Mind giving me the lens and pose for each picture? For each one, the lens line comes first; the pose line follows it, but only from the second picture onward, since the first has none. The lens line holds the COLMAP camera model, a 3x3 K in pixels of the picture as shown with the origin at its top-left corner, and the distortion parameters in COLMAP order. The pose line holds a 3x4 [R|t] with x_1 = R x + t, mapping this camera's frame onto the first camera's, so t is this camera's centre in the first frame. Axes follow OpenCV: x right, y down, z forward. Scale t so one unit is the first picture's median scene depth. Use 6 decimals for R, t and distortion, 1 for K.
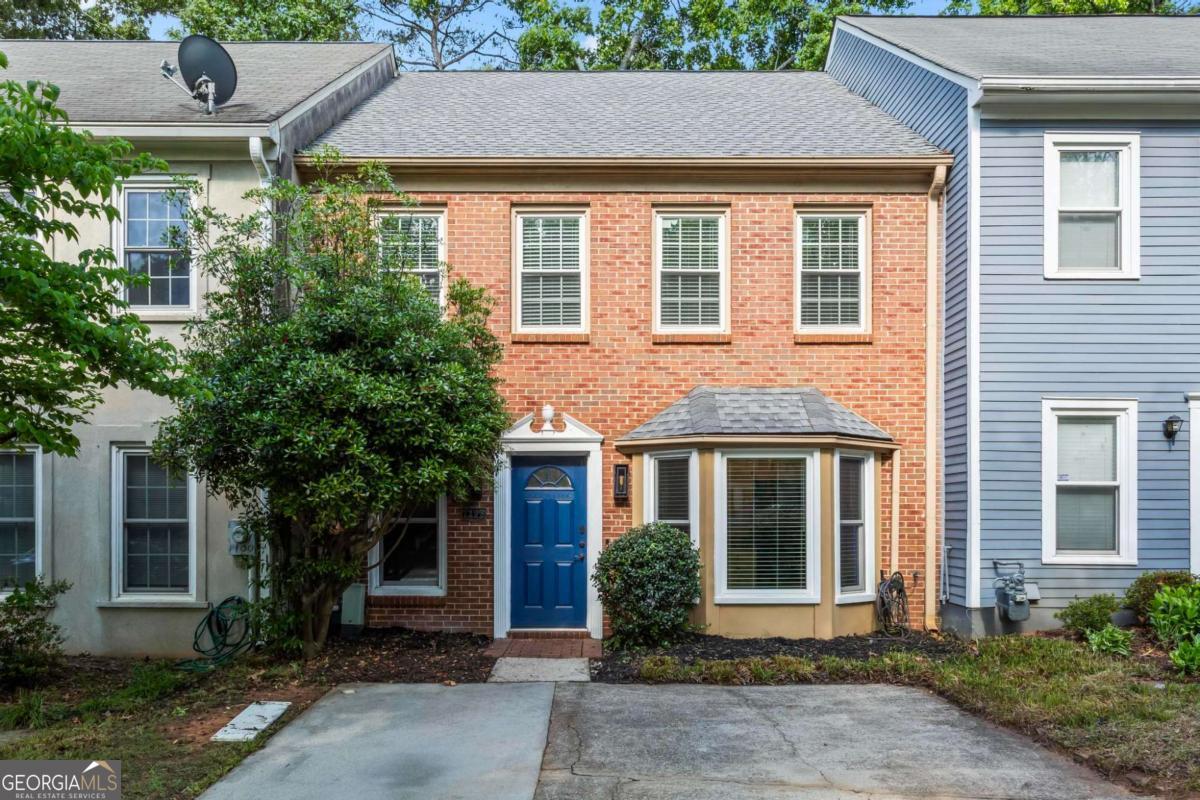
lens RADIAL K [[891.4, 0, 601.2], [0, 891.4, 400.5], [0, 0, 1]] dist [-0.004735, -0.000233]
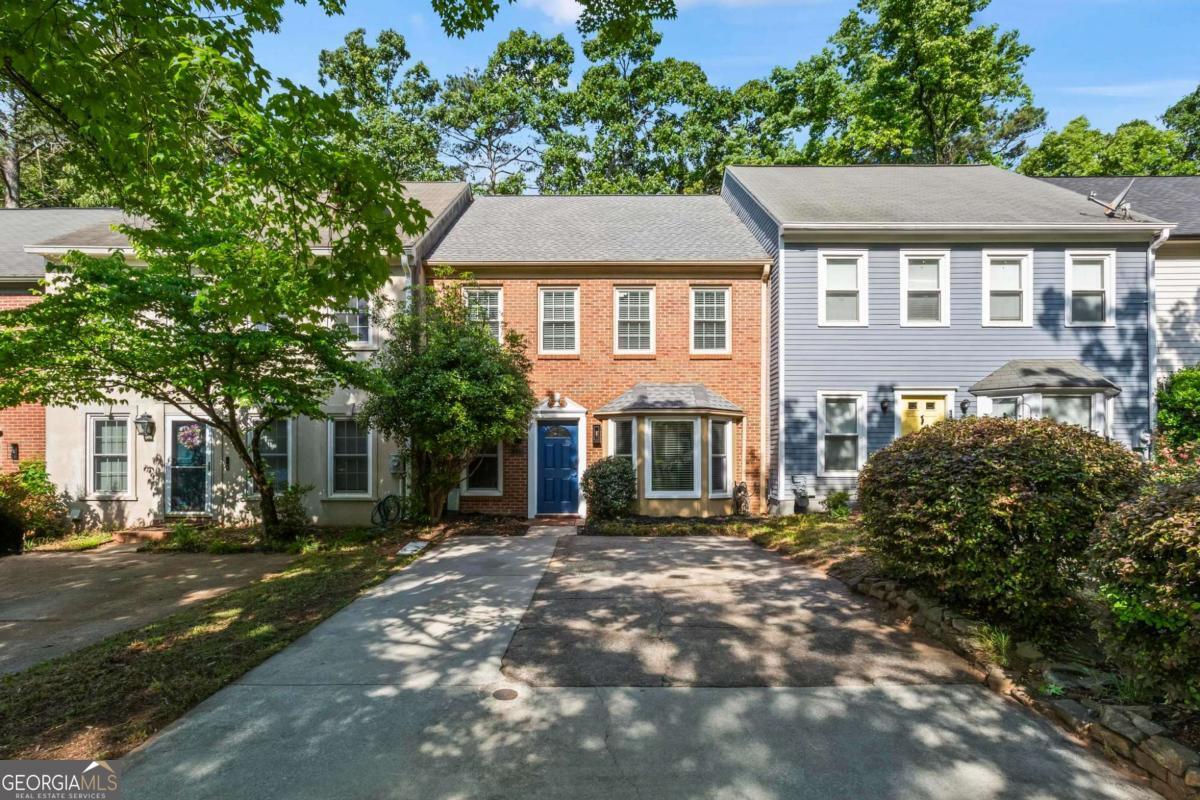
lens RADIAL K [[580.7, 0, 594.5], [0, 580.7, 373.6], [0, 0, 1]] dist [0.001970, 0.000739]
pose [[0.999984, -0.002113, -0.005224, 0.025330], [0.002032, 0.999879, -0.015417, -0.016801], [0.005256, 0.015406, 0.999867, -0.219465]]
